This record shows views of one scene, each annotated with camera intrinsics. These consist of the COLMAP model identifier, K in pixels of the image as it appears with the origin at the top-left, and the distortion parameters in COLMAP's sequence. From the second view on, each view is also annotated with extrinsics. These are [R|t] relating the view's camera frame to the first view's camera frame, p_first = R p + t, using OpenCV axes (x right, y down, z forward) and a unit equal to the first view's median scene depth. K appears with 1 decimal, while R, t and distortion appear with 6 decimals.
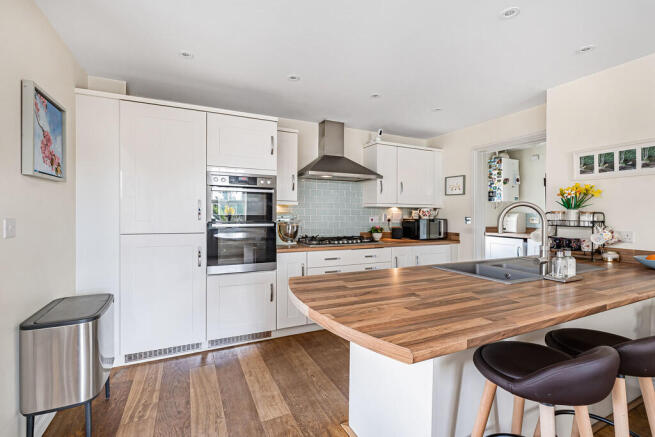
lens RADIAL K [[291.0, 0, 325.8], [0, 291.0, 213.0], [0, 0, 1]] dist [0.000228, -0.000038]
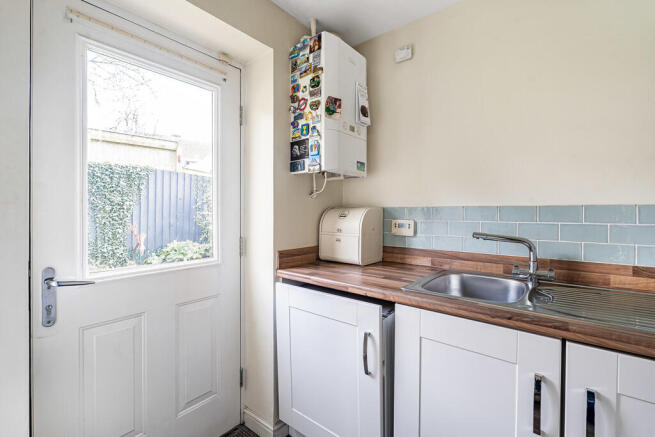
lens RADIAL K [[291.0, 0, 325.8], [0, 291.0, 213.0], [0, 0, 1]] dist [0.000228, -0.000038]
pose [[0.898932, -0.003413, 0.438074, 0.555956], [-0.000342, 0.999964, 0.008492, 0.005269], [-0.438087, -0.007784, 0.898899, 0.844393]]
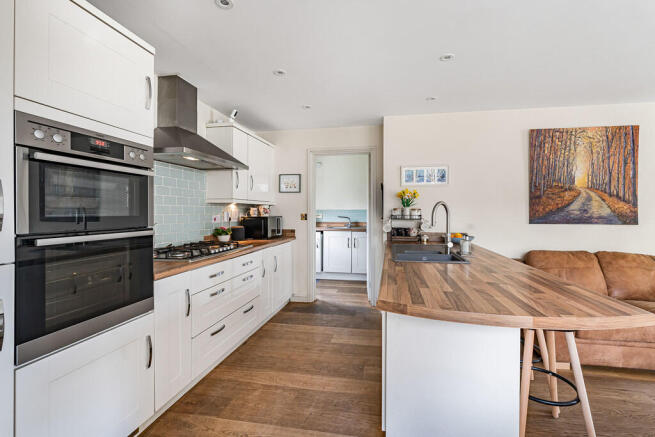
lens RADIAL K [[298.2, 0, 329.9], [0, 298.2, 208.4], [0, 0, 1]] dist [-0.000283, -0.000080]
pose [[0.591777, -0.000248, 0.806102, -0.313124], [0.005096, 0.999981, -0.003433, -0.001816], [-0.806085, 0.006140, 0.591767, 0.259408]]
